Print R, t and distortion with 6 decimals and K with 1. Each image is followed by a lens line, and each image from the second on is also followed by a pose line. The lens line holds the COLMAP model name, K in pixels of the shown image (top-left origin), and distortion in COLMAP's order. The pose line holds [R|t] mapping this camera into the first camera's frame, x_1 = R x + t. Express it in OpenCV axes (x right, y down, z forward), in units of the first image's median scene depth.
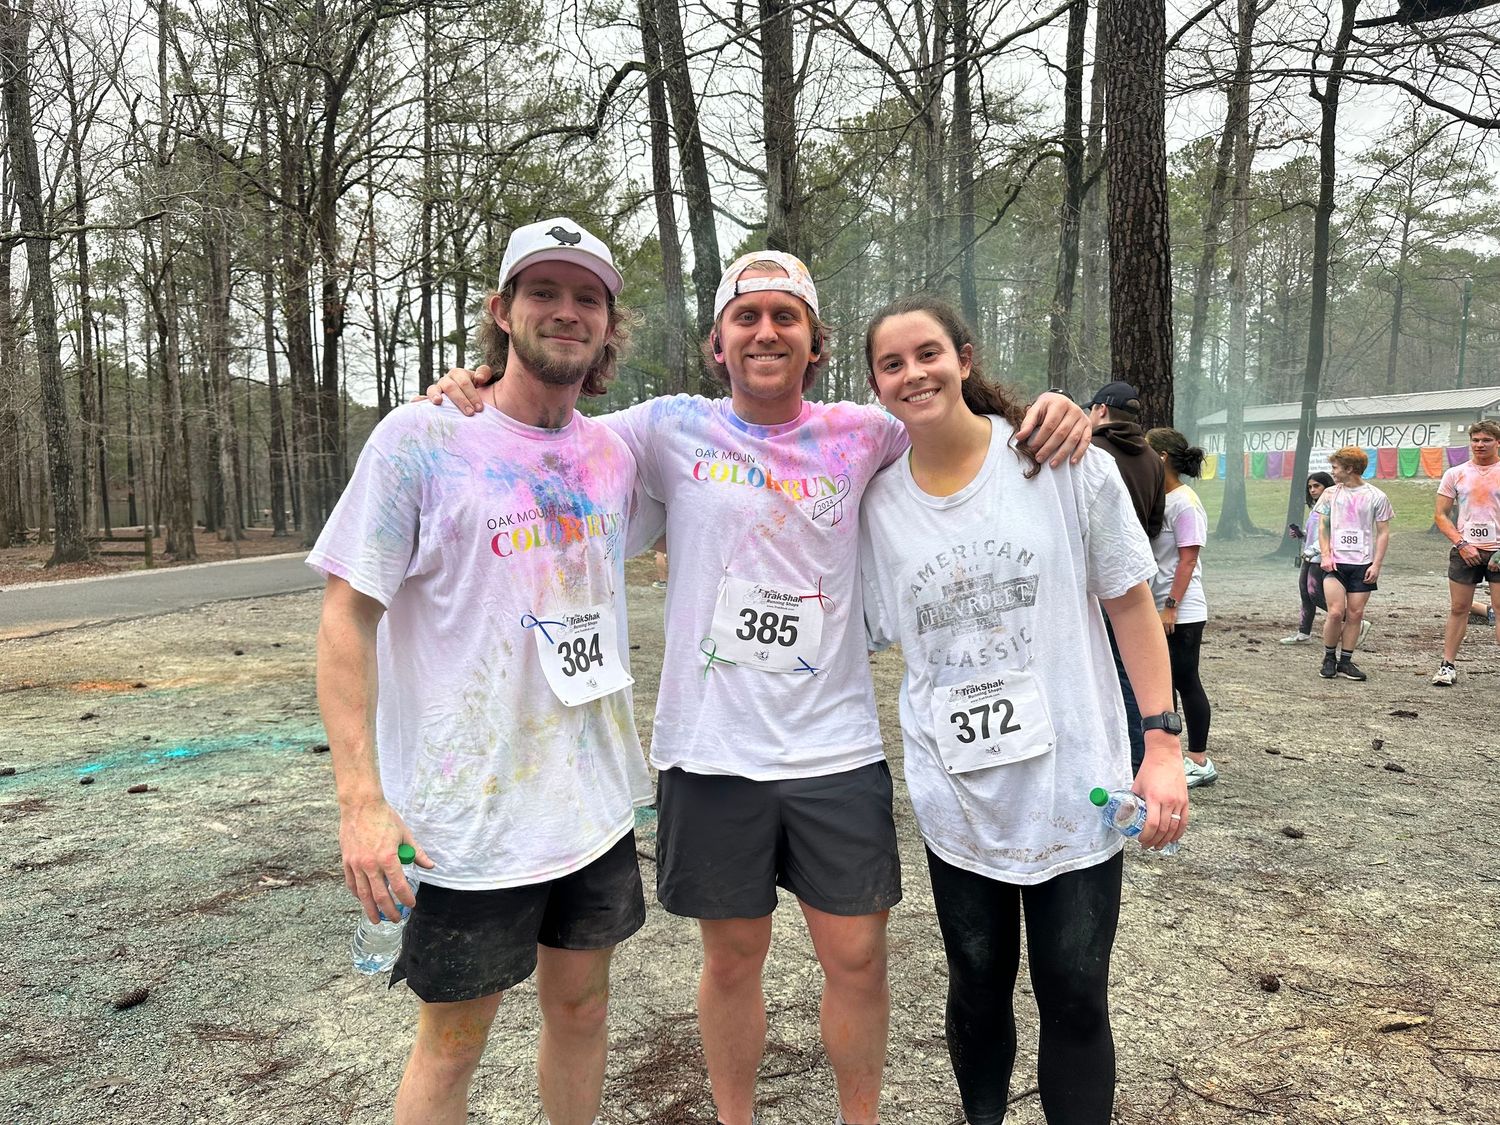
lens RADIAL K [[1046.9, 0, 749.9], [0, 1046.9, 563.9], [0, 0, 1]] dist [-0.003636, 0.002933]
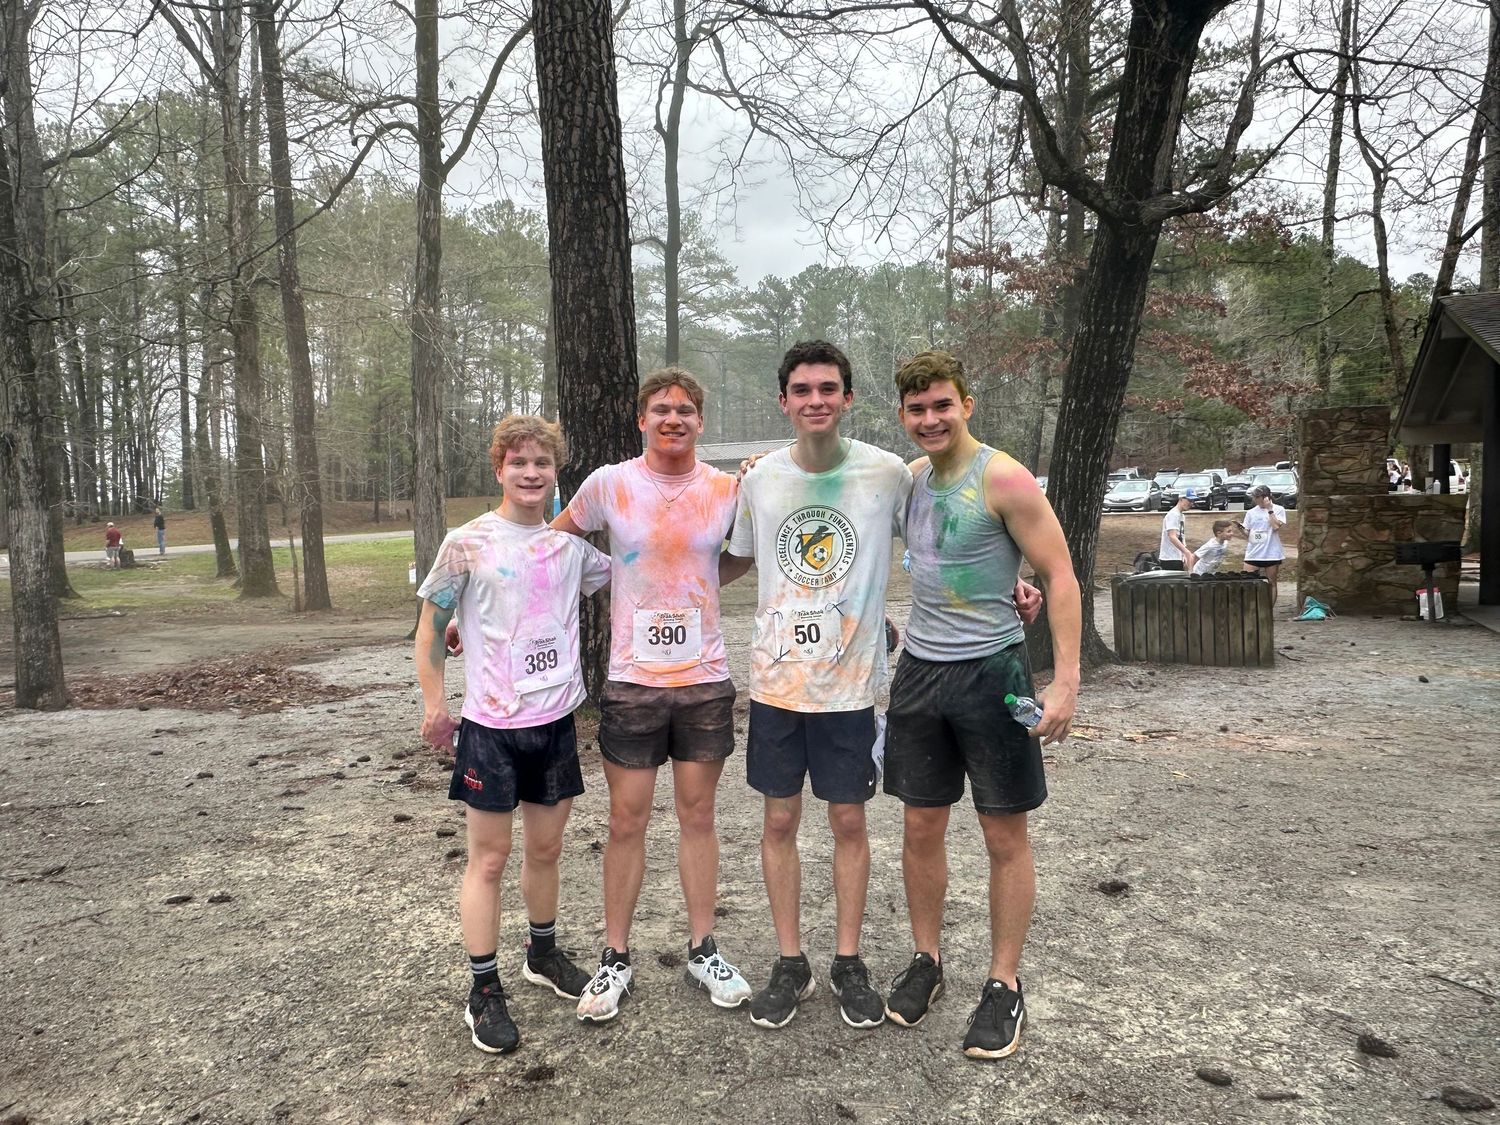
lens RADIAL K [[1046.9, 0, 734.9], [0, 1046.9, 601.2], [0, 0, 1]] dist [-0.003636, 0.002933]
pose [[0.818335, -0.050647, 0.572506, 0.031201], [0.055289, 0.998427, 0.009298, -0.024121], [-0.572077, 0.024045, 0.819848, 0.362116]]
